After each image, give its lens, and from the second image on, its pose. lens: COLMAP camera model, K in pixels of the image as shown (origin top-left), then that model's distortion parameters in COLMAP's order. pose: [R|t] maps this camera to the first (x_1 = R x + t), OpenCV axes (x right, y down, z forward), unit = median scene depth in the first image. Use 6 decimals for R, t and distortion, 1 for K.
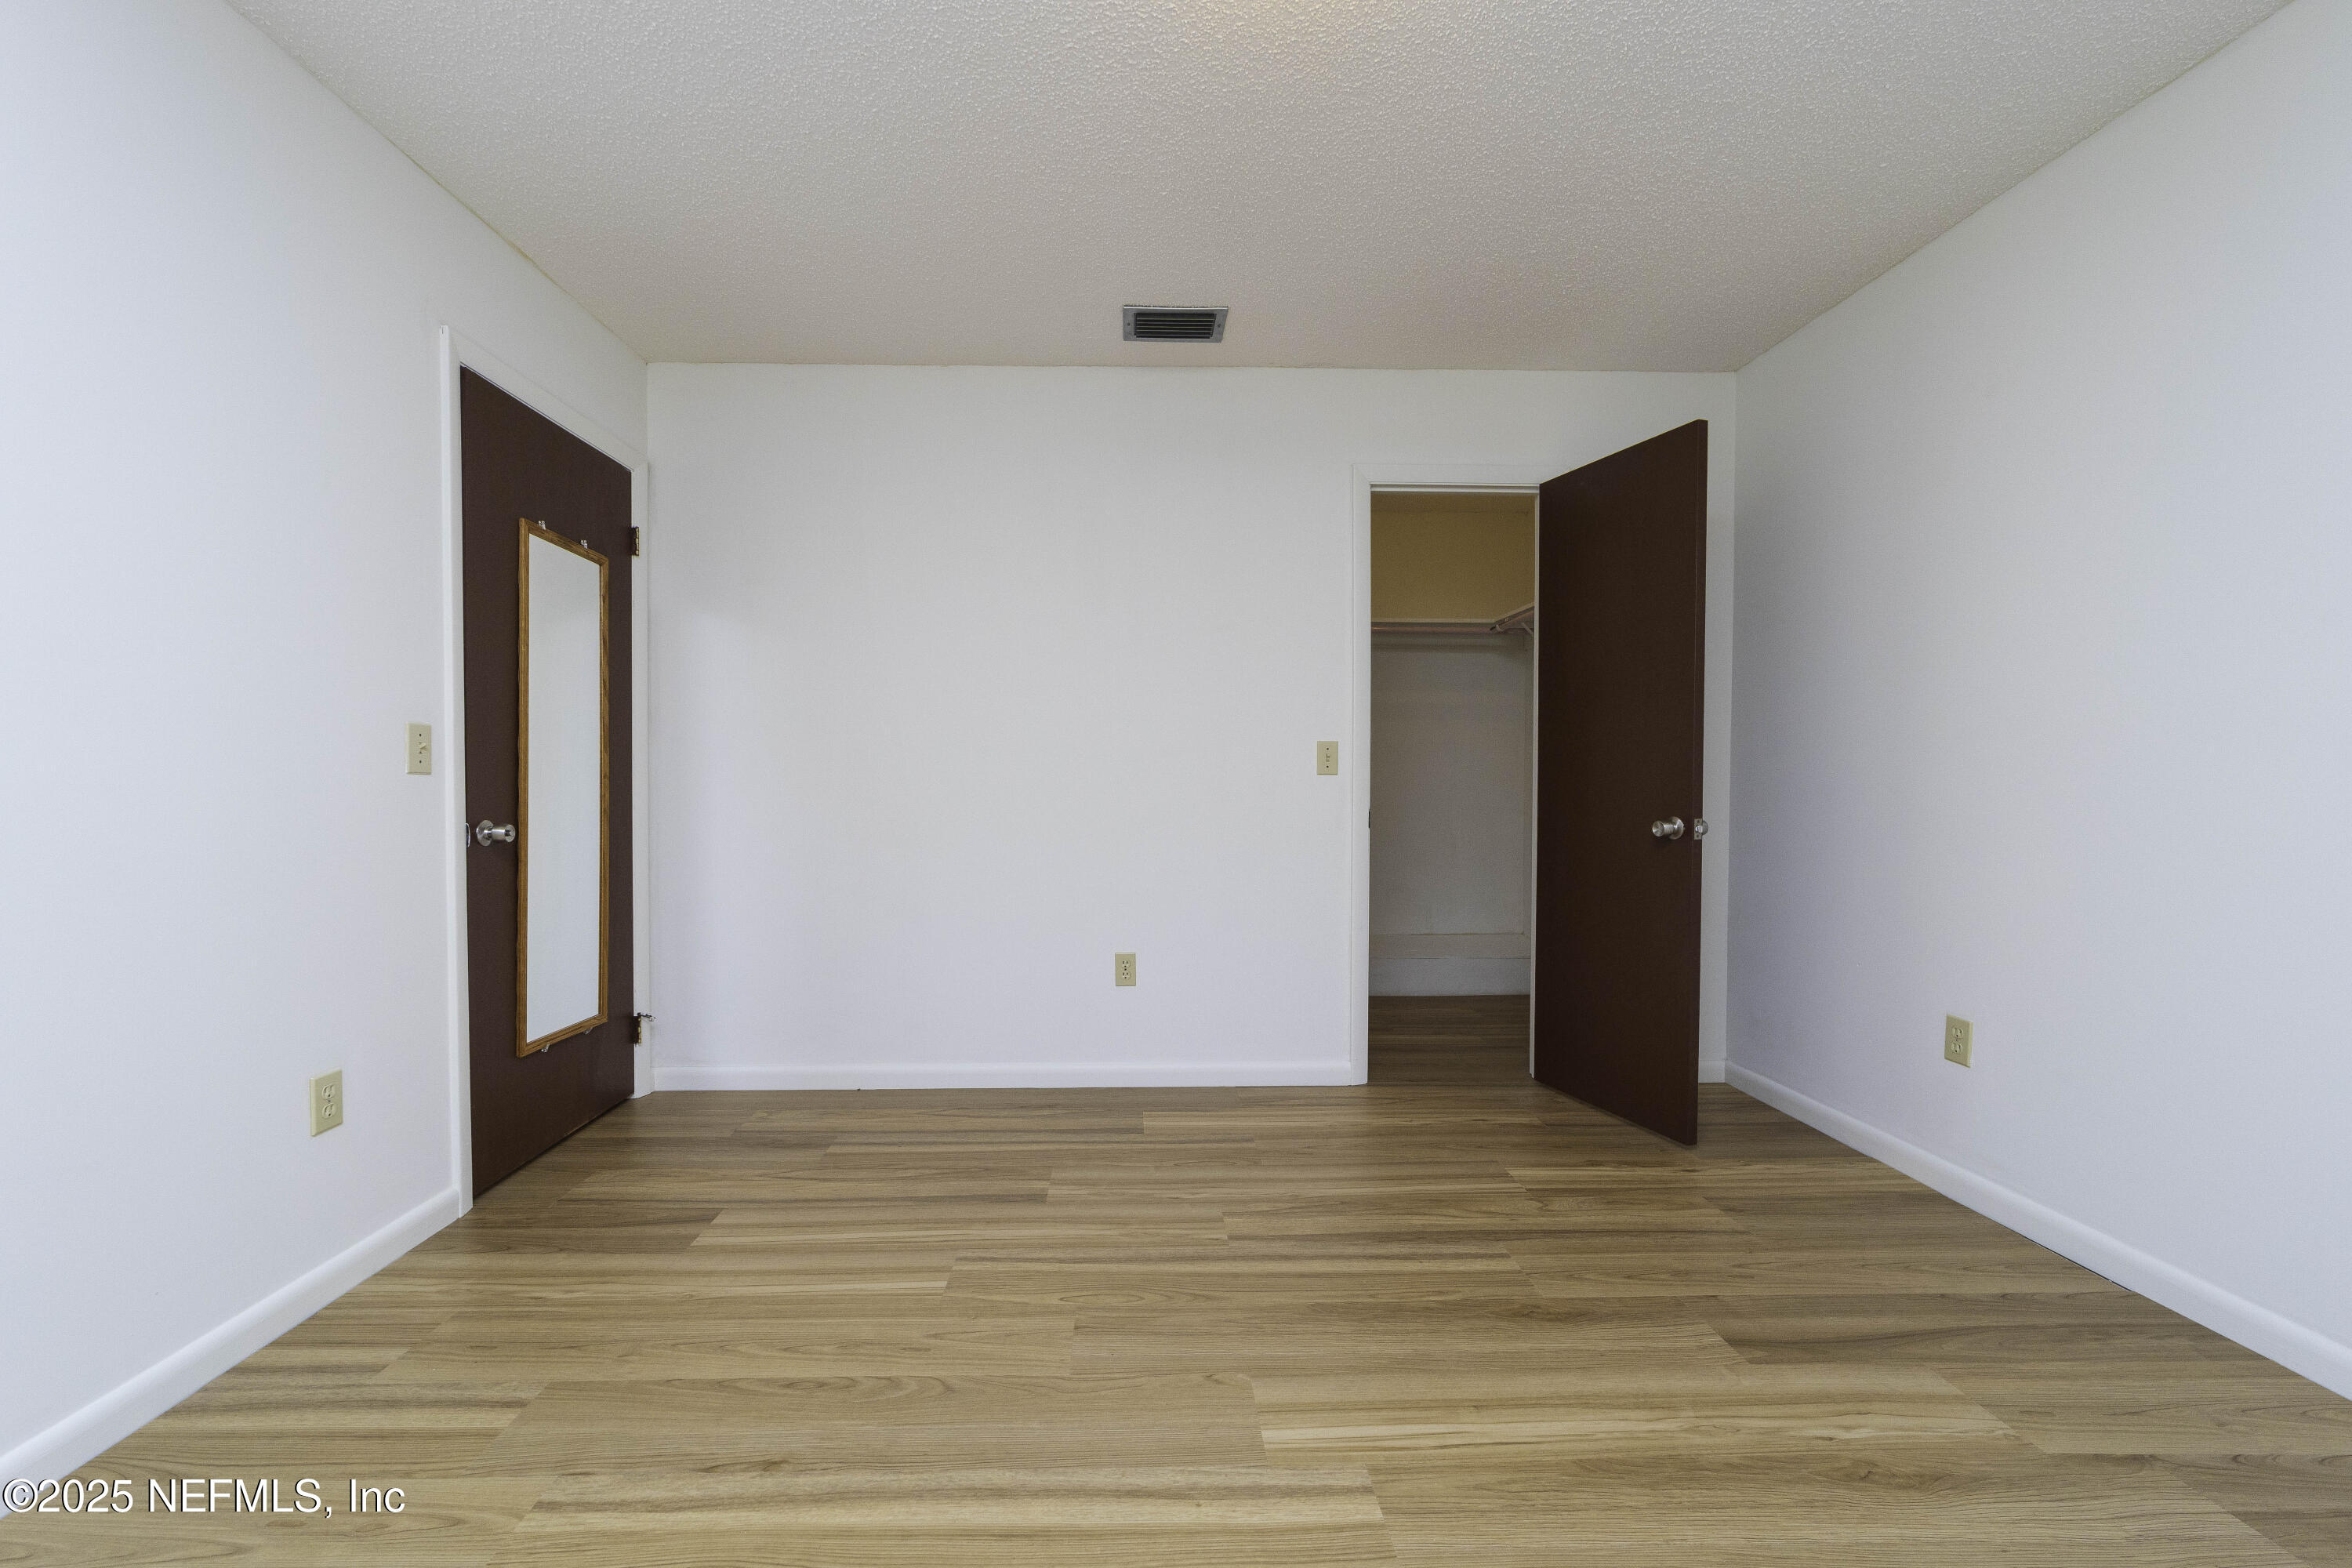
lens RADIAL K [[921.4, 0, 1143.9], [0, 921.4, 765.9], [0, 0, 1]] dist [-0.018237, 0.008906]
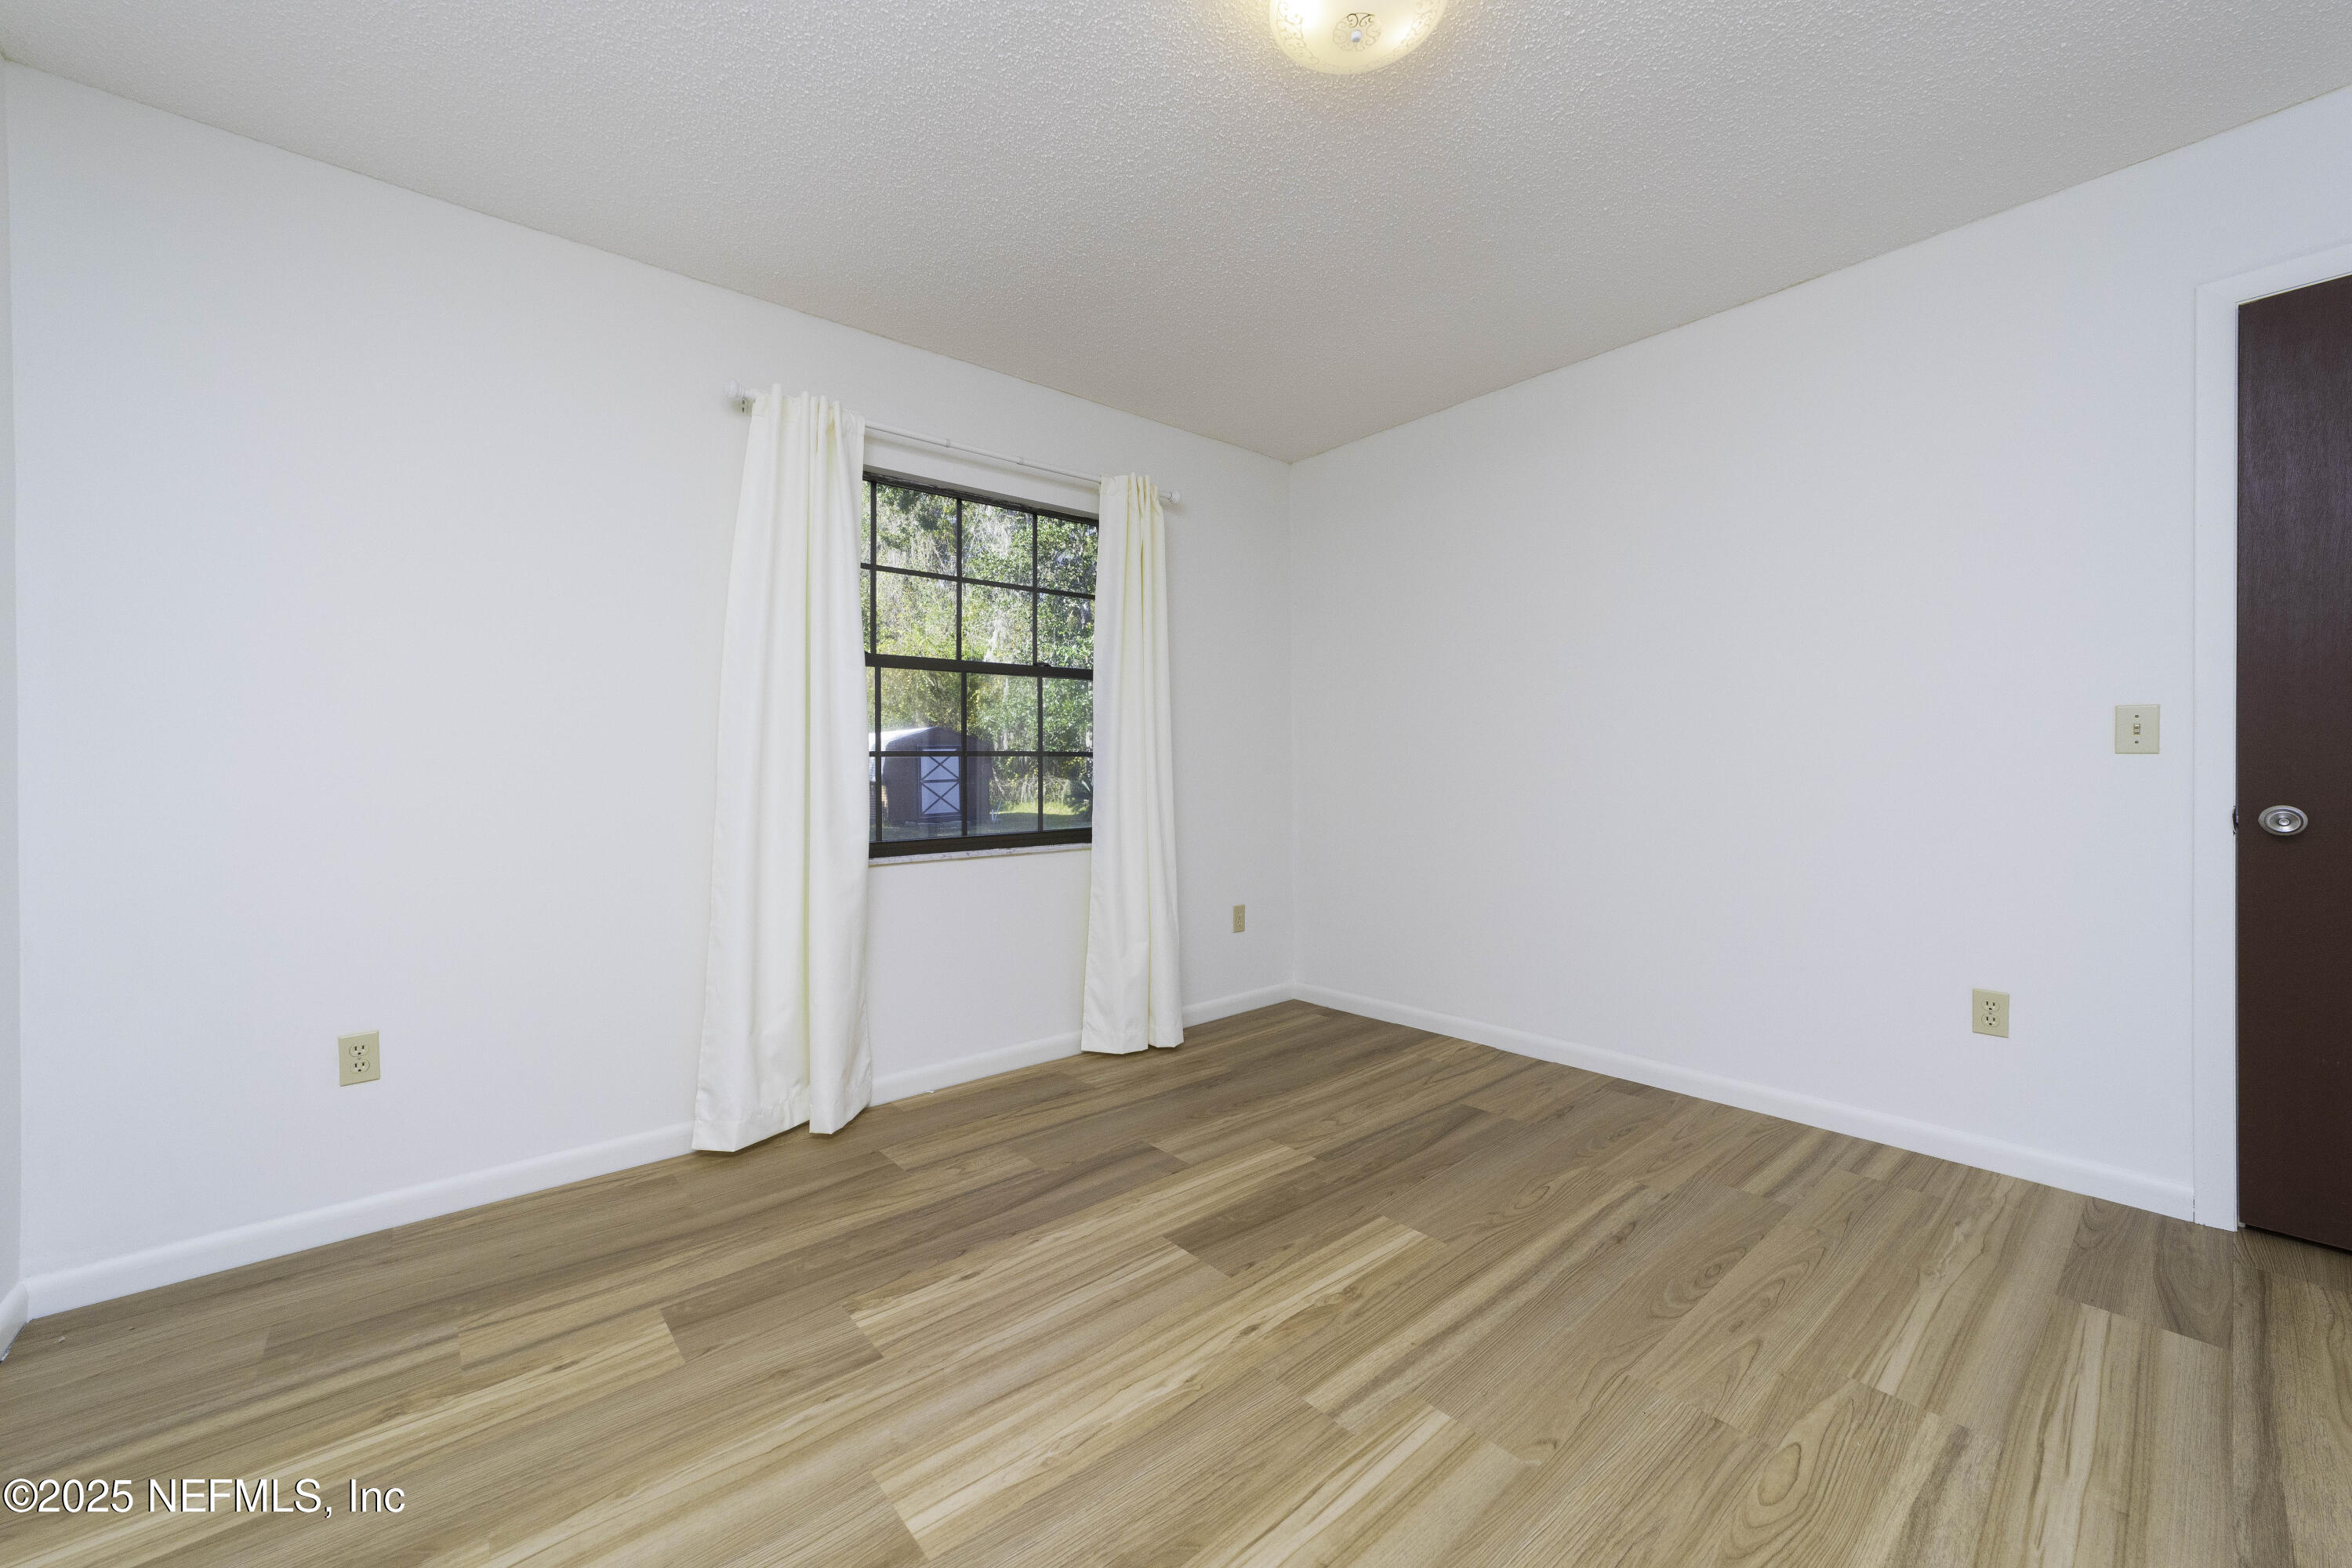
lens RADIAL K [[904.0, 0, 1168.0], [0, 904.0, 787.6], [0, 0, 1]] dist [-0.018689, 0.008435]
pose [[-0.779278, 0.019283, -0.626381, 0.873772], [0.018610, 0.999798, 0.007626, 0.022654], [0.626402, -0.005714, -0.779479, 1.418239]]
